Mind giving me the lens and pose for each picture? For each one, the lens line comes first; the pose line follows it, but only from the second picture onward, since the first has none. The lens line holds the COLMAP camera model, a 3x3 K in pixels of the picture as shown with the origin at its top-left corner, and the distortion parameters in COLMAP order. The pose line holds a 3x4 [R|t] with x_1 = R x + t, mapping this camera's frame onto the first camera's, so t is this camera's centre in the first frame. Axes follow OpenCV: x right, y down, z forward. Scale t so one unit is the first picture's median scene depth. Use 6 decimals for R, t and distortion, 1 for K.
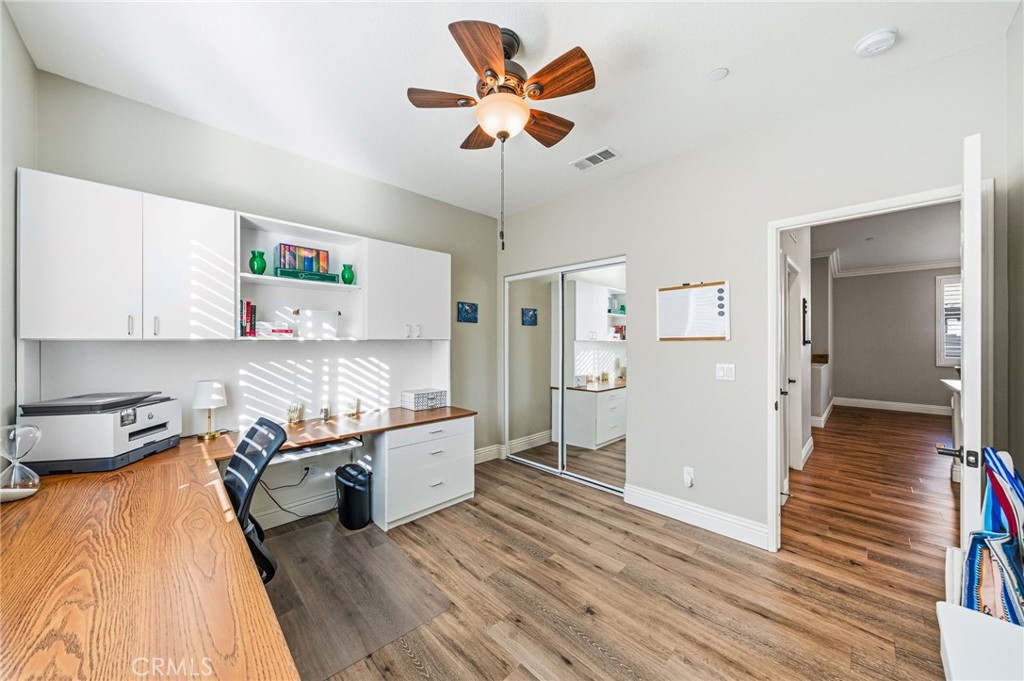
lens RADIAL K [[351.9, 0, 509.0], [0, 351.9, 339.8], [0, 0, 1]] dist [-0.013338, 0.000151]
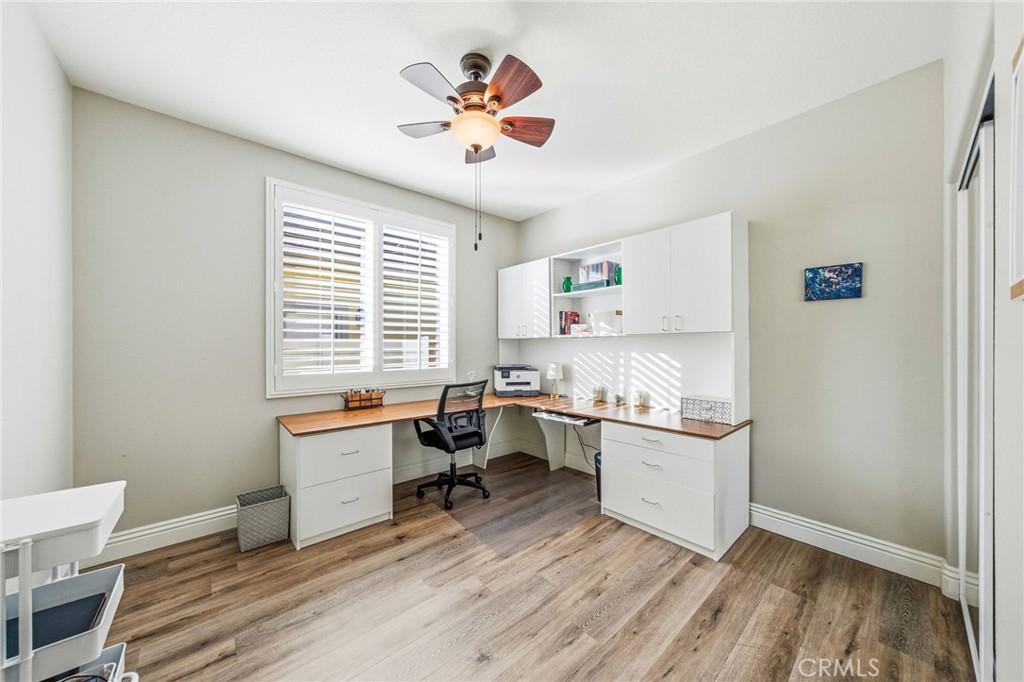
lens RADIAL K [[351.9, 0, 510.1], [0, 351.9, 346.6], [0, 0, 1]] dist [-0.013338, 0.000151]
pose [[-0.056985, 0.006290, -0.998355, 0.662210], [0.011269, 0.999920, 0.005657, 0.023737], [0.998311, -0.010928, -0.057051, 0.708711]]
